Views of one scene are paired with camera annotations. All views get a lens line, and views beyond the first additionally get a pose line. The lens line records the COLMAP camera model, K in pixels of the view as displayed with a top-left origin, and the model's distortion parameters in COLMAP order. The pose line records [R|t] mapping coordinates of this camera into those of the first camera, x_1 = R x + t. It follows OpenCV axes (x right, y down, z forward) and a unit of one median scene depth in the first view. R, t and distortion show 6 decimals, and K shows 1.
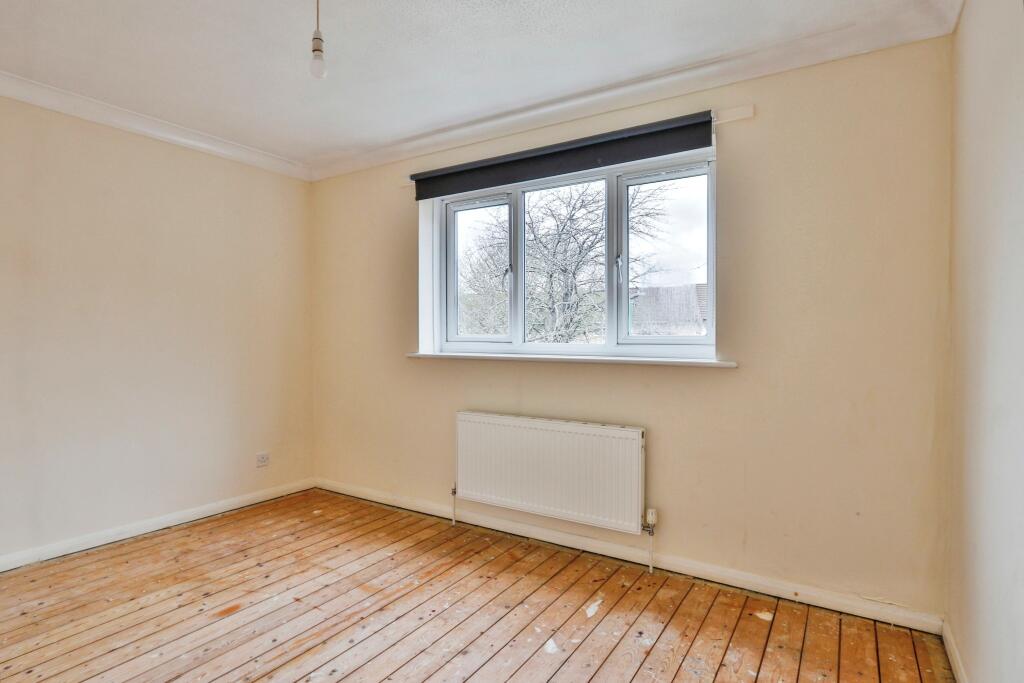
lens RADIAL K [[553.8, 0, 507.3], [0, 553.8, 332.6], [0, 0, 1]] dist [-0.017528, 0.000554]
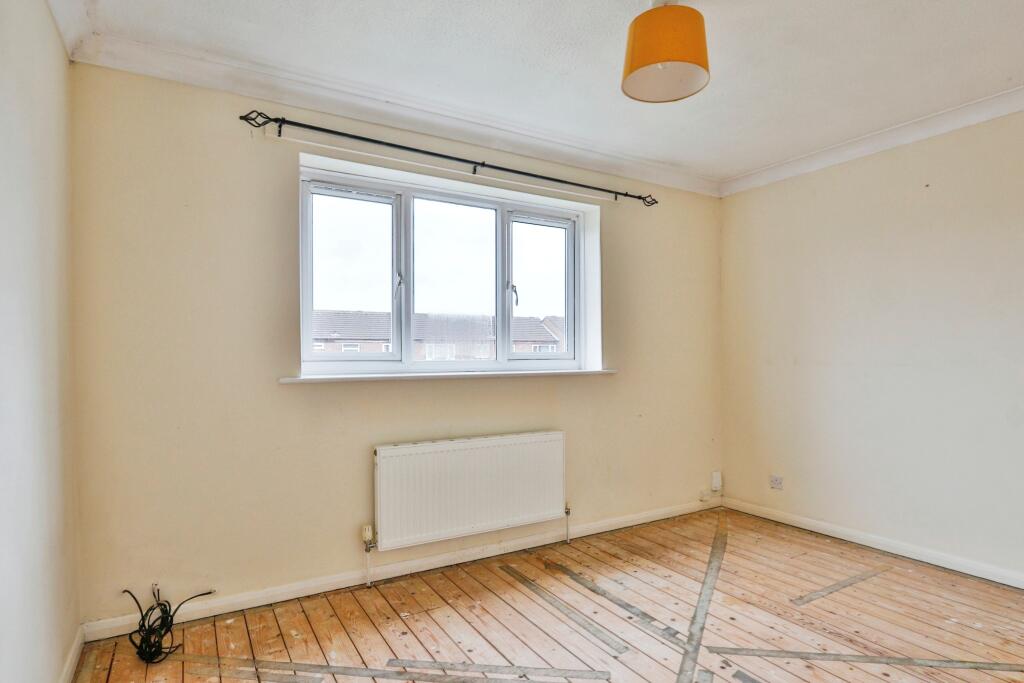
lens RADIAL K [[538.2, 0, 511.2], [0, 538.2, 353.7], [0, 0, 1]] dist [-0.001474, 0.000094]
pose [[0.453516, 0.004182, 0.891238, -0.711420], [-0.009956, 0.999950, 0.000374, 0.002911], [-0.891193, -0.009043, 0.453535, 0.462486]]
